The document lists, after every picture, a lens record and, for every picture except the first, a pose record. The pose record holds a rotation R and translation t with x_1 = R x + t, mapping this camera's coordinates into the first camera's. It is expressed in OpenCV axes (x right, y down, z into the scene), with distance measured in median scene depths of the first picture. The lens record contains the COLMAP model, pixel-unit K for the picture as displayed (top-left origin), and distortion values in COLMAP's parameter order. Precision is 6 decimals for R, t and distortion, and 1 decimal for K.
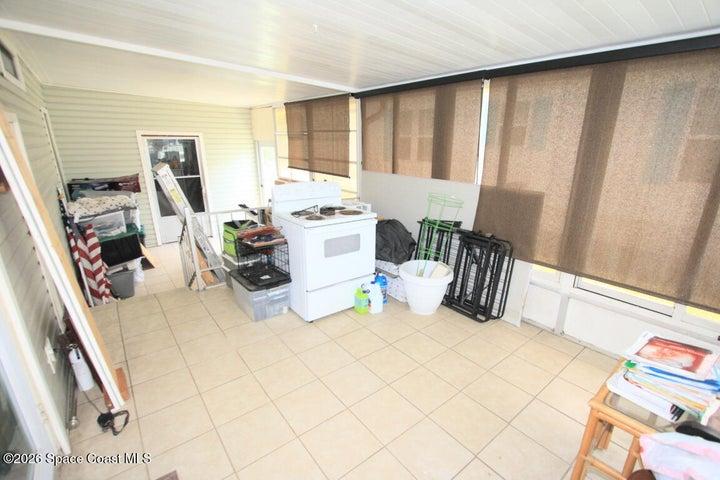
lens RADIAL K [[331.5, 0, 362.8], [0, 331.5, 245.7], [0, 0, 1]] dist [-0.013538, 0.000112]
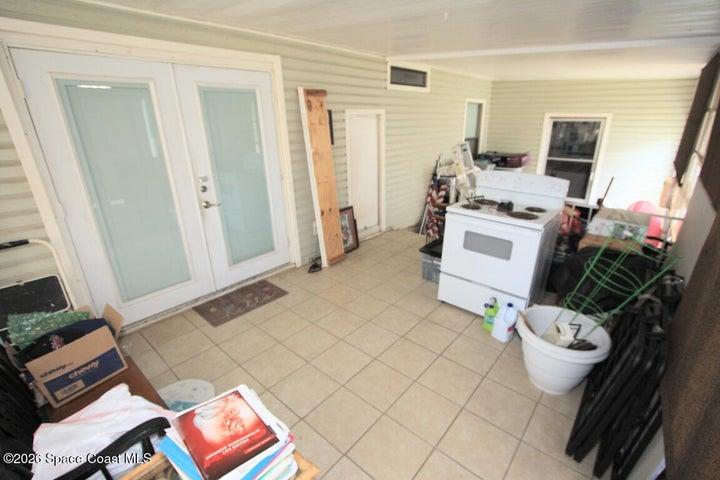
lens RADIAL K [[331.5, 0, 364.1], [0, 331.5, 240.0], [0, 0, 1]] dist [-0.013538, 0.000112]
pose [[0.191719, 0.330350, -0.924182, 0.542233], [-0.291304, 0.918370, 0.267842, -0.121141], [0.937222, 0.217867, 0.272302, 0.347056]]
